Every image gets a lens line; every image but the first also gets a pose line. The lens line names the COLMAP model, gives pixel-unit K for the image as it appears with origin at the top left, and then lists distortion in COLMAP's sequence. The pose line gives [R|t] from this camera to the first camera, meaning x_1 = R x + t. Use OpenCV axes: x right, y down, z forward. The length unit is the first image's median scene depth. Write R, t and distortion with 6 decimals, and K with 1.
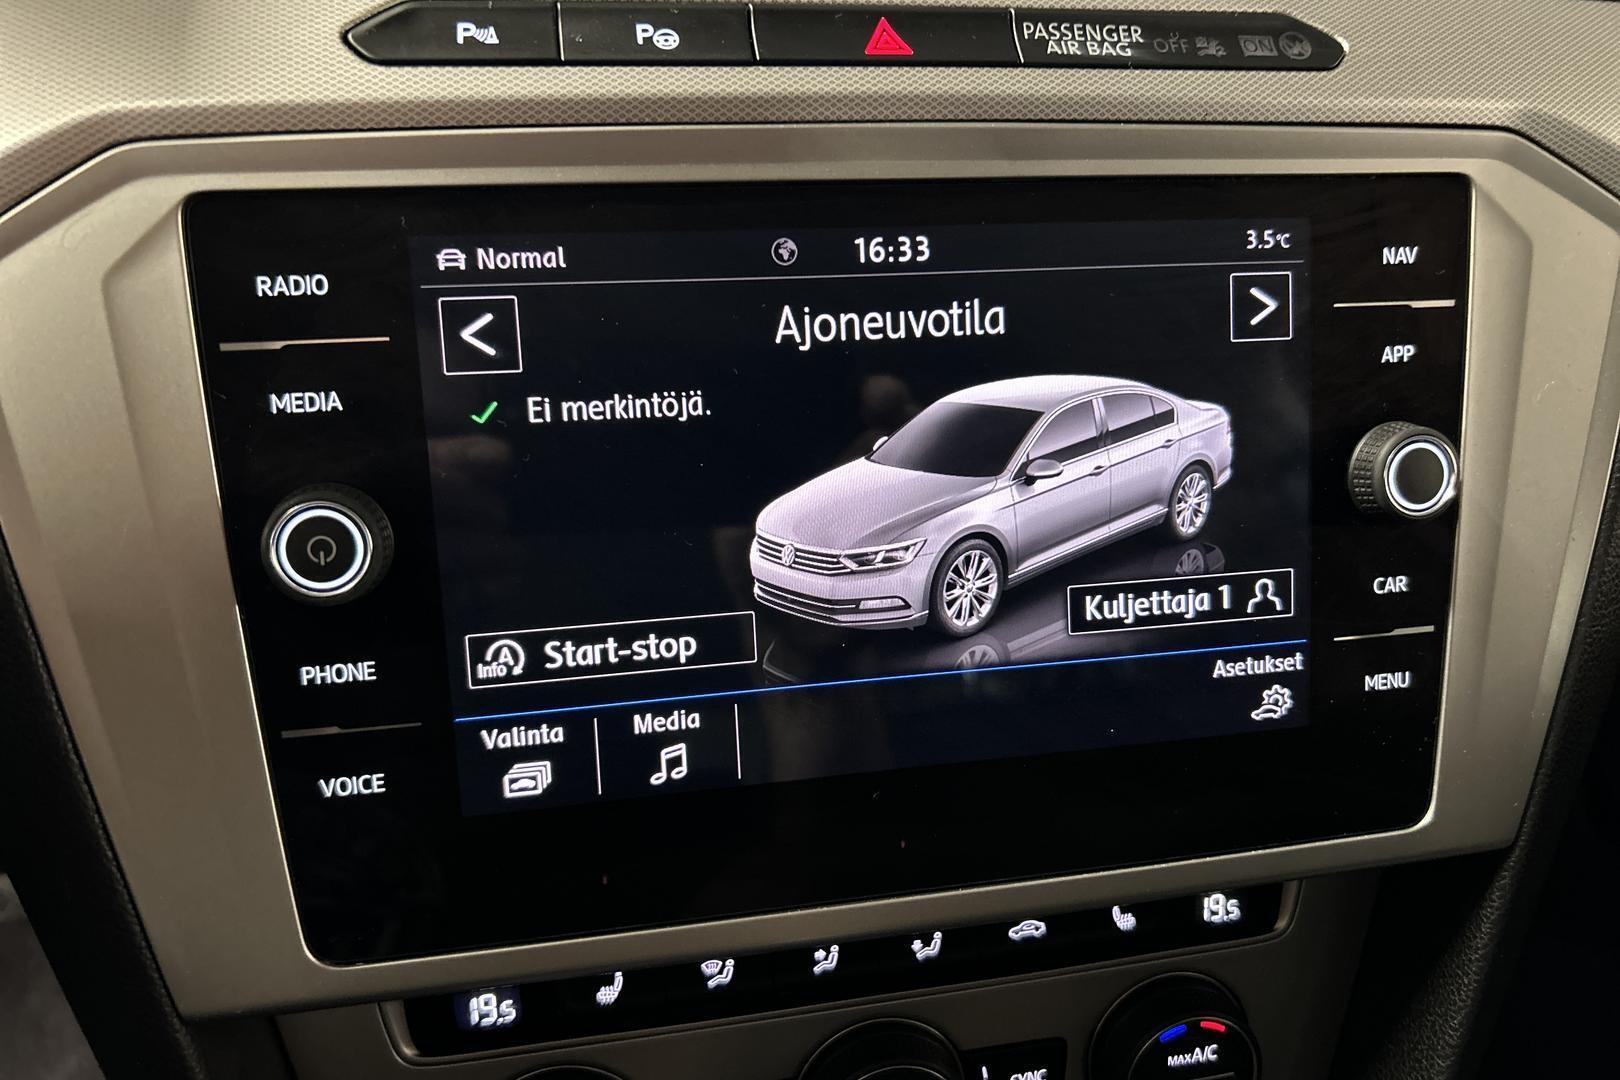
lens RADIAL K [[1222.1, 0, 819.3], [0, 1222.1, 543.6], [0, 0, 1]] dist [0.006185, -0.019279]
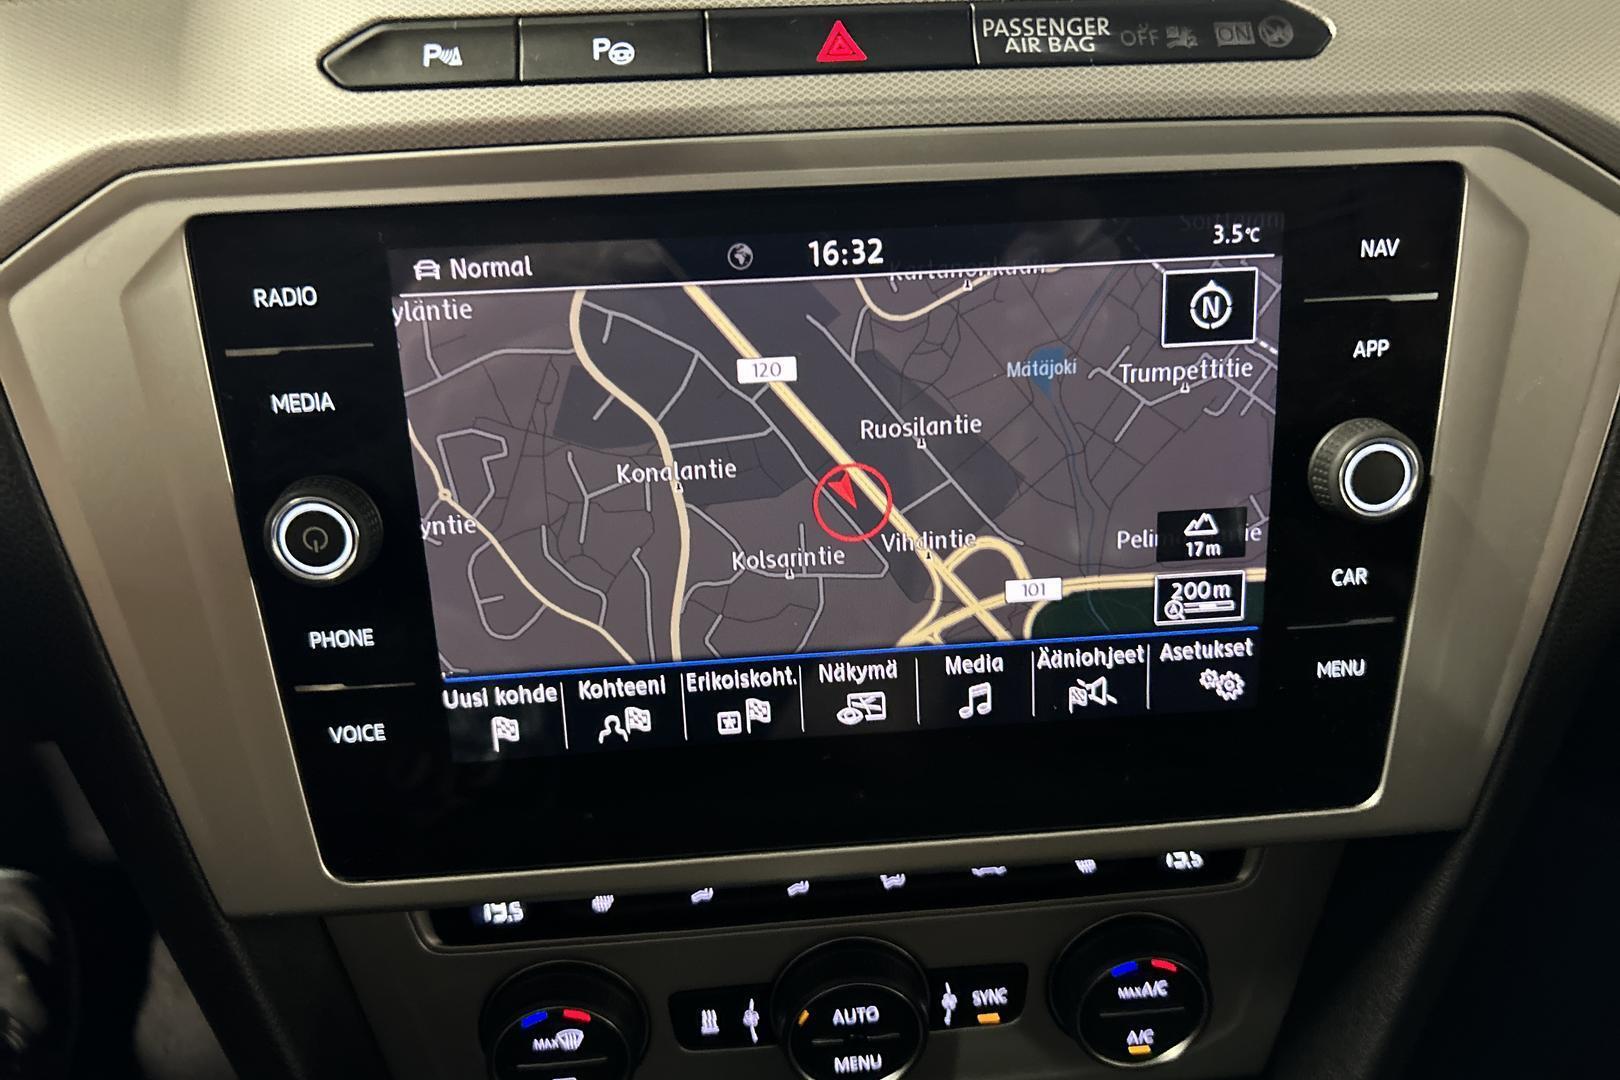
lens RADIAL K [[1222.1, 0, 813.2], [0, 1222.1, 531.4], [0, 0, 1]] dist [0.006185, -0.019279]
pose [[0.992285, 0.035838, -0.118682, 0.158846], [-0.019949, 0.990988, 0.132455, -0.139534], [0.122359, -0.129065, 0.984058, -0.047087]]
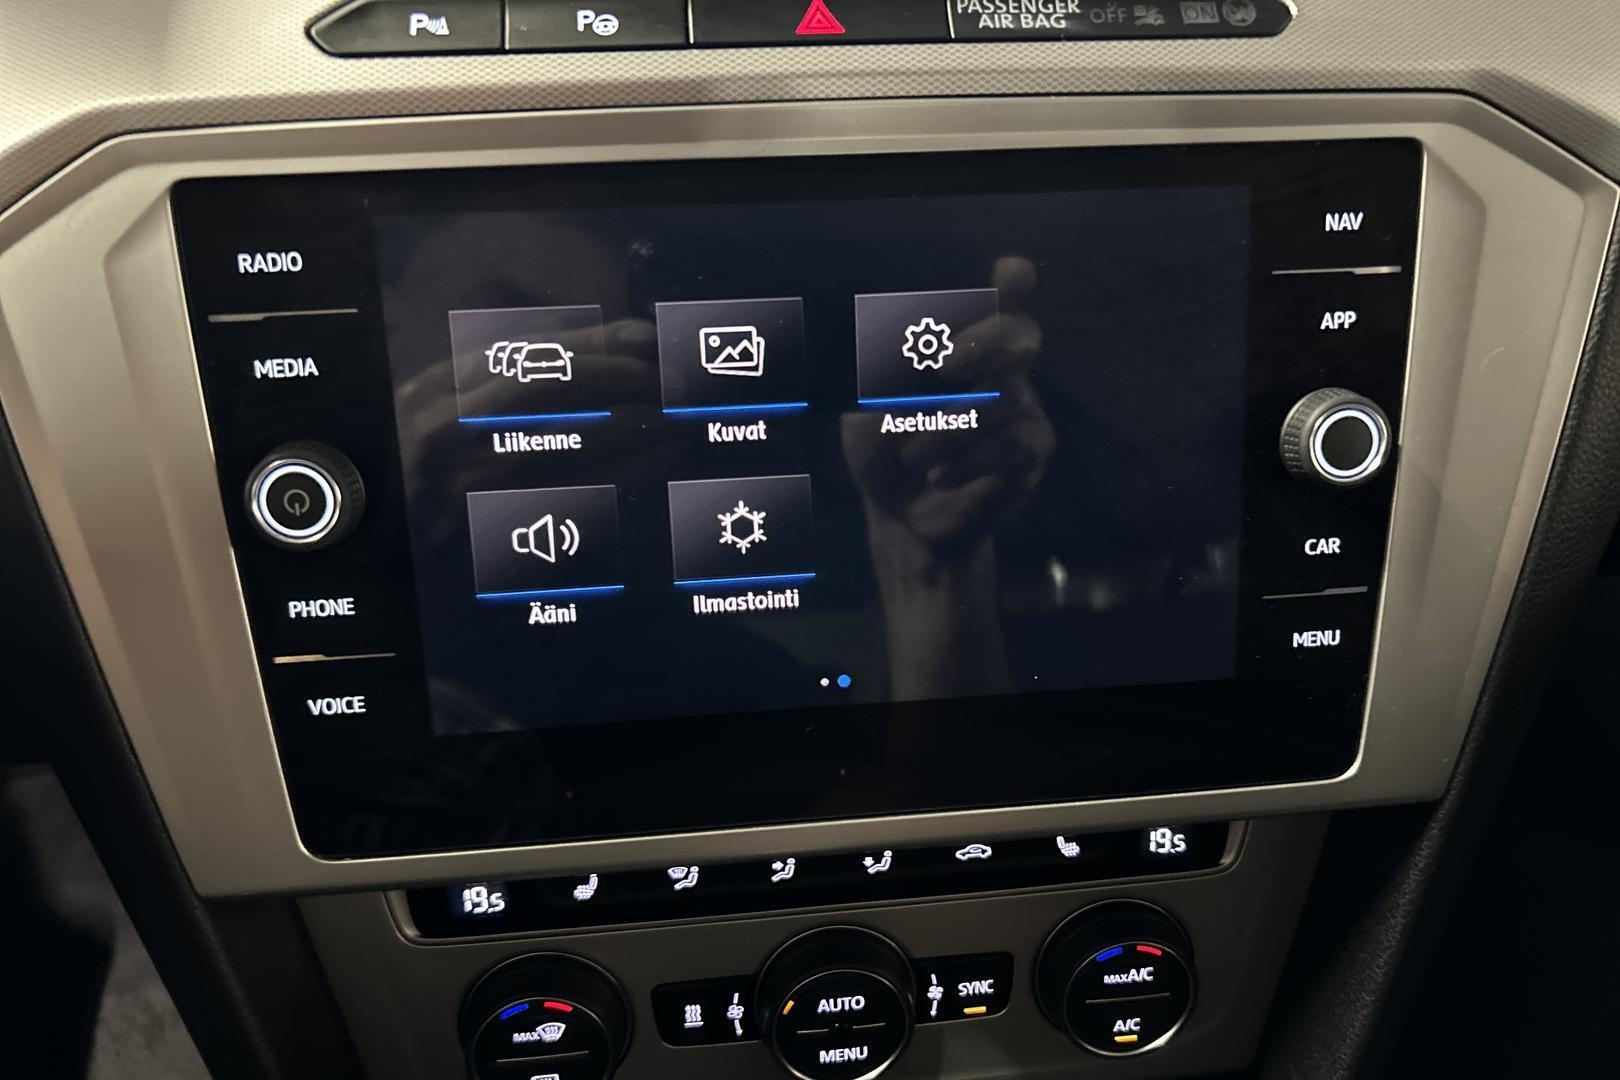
lens RADIAL K [[1222.1, 0, 829.2], [0, 1222.1, 544.0], [0, 0, 1]] dist [0.006185, -0.019279]
pose [[0.995008, 0.026127, -0.096313, 0.166787], [-0.017654, 0.995982, 0.087801, -0.055766], [0.098220, -0.085662, 0.991471, -0.064887]]
